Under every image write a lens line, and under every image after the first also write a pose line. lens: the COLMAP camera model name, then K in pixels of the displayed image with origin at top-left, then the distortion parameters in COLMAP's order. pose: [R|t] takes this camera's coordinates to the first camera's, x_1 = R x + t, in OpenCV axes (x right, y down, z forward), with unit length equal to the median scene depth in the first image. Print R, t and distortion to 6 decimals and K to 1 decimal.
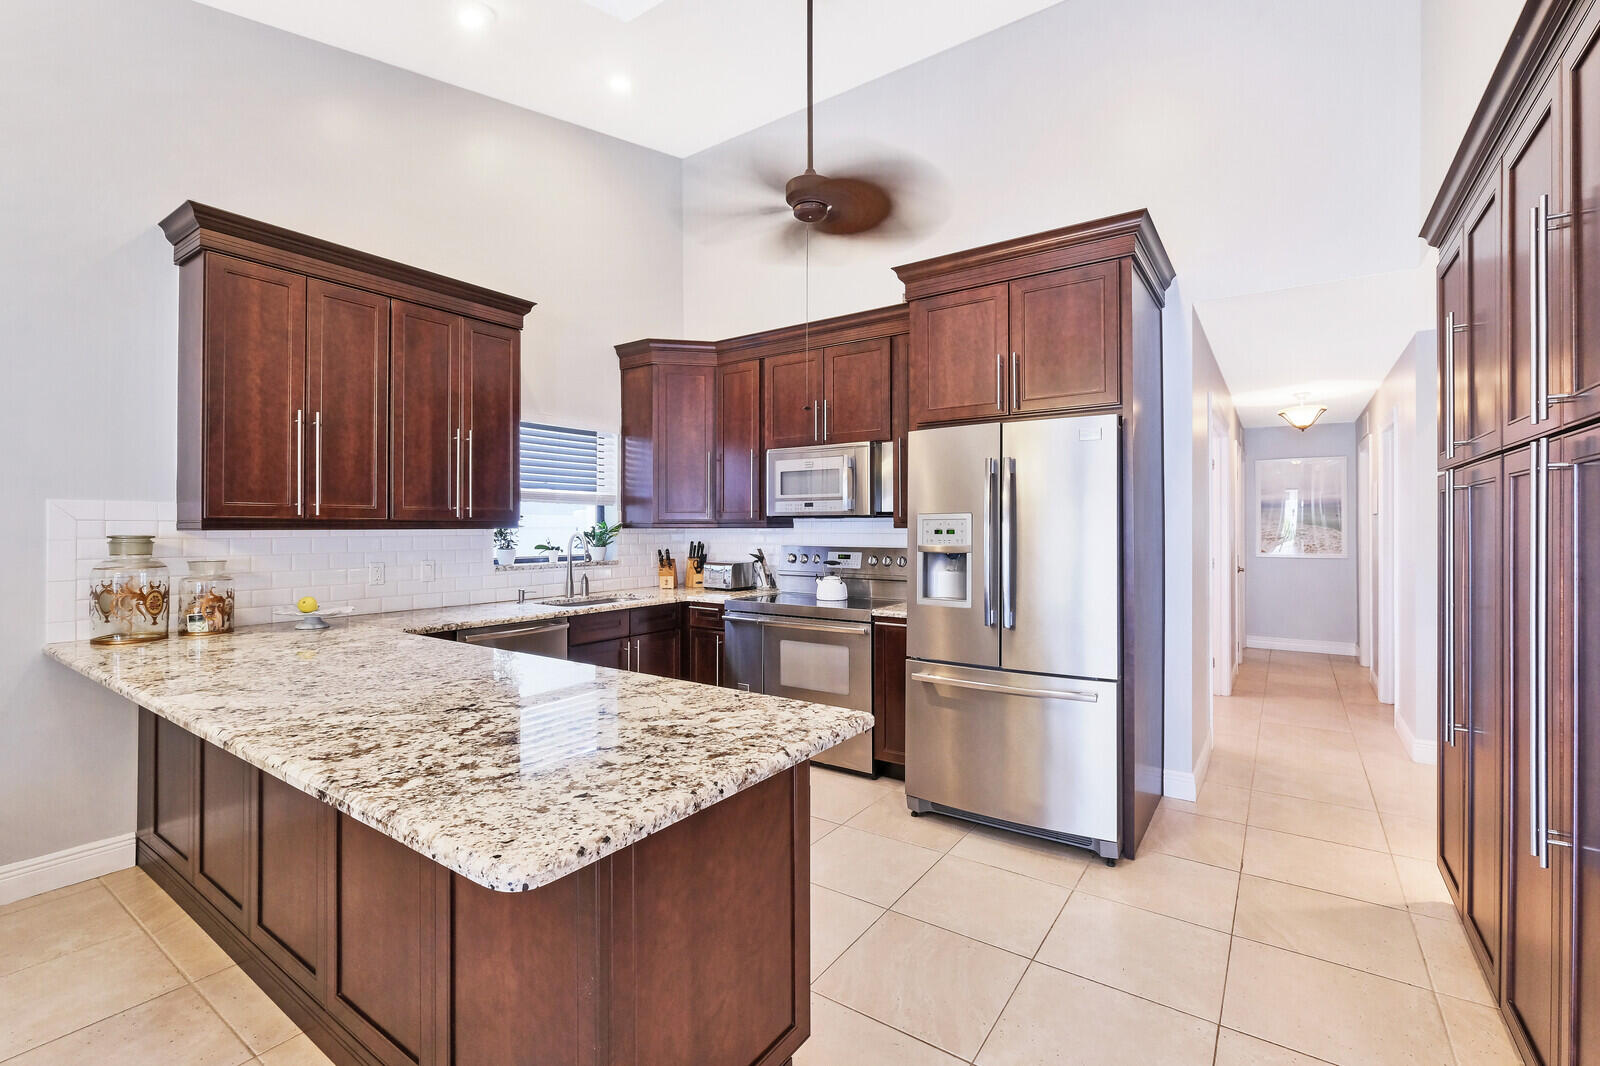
lens RADIAL K [[711.9, 0, 792.6], [0, 711.9, 526.0], [0, 0, 1]] dist [-0.001236, 0.000017]
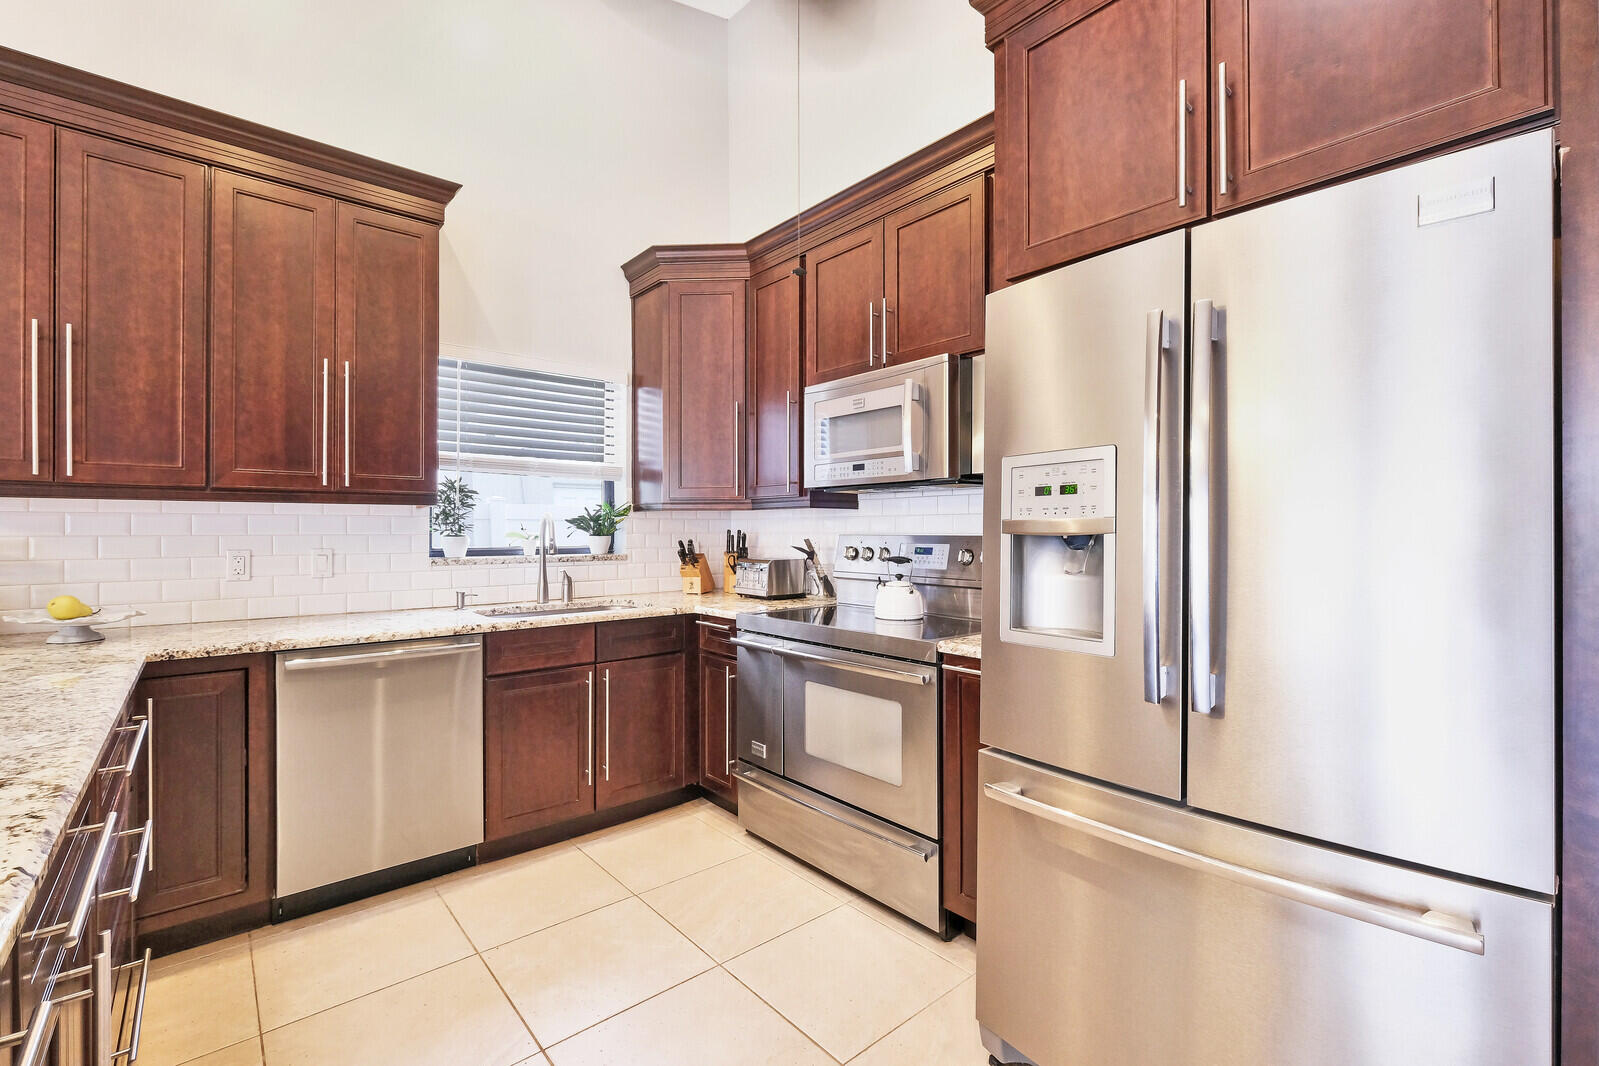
lens RADIAL K [[695.5, 0, 799.5], [0, 695.5, 533.0], [0, 0, 1]] dist [-0.007198, 0.000093]
pose [[0.969935, 0.001649, -0.243360, 0.119513], [-0.000795, 0.999993, 0.003607, 0.025852], [0.243364, -0.003305, 0.969929, 0.382655]]
